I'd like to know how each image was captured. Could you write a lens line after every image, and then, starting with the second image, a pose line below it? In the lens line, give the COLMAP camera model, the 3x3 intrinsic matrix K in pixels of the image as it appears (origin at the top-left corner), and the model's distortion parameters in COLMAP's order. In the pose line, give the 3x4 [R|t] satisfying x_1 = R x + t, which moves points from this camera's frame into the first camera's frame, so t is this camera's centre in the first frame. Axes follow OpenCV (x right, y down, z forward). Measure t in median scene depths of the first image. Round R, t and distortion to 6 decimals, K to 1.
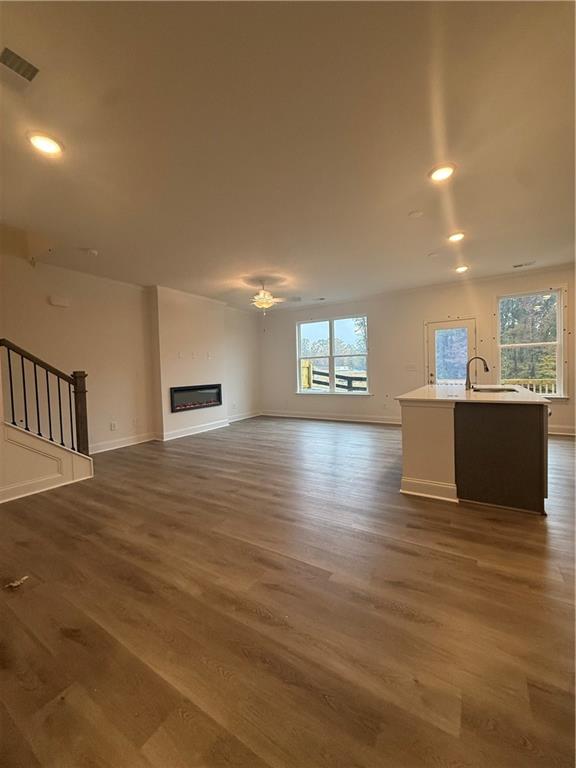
lens RADIAL K [[312.2, 0, 286.7], [0, 312.2, 383.2], [0, 0, 1]] dist [-0.001802, 0.000698]
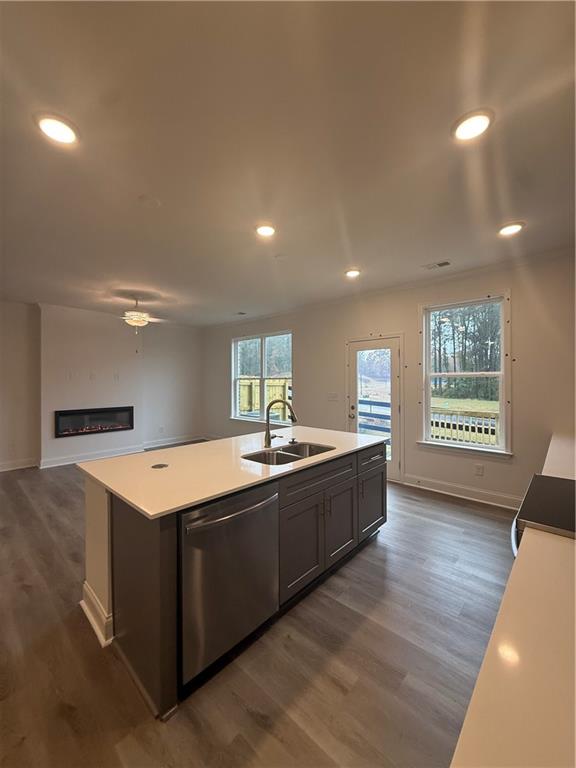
lens RADIAL K [[312.2, 0, 289.4], [0, 312.2, 381.8], [0, 0, 1]] dist [-0.001802, 0.000698]
pose [[0.982553, 0.026805, -0.184039, 0.481071], [-0.033319, 0.998920, -0.032394, -0.065646], [0.182972, 0.037961, 0.982385, 0.206505]]
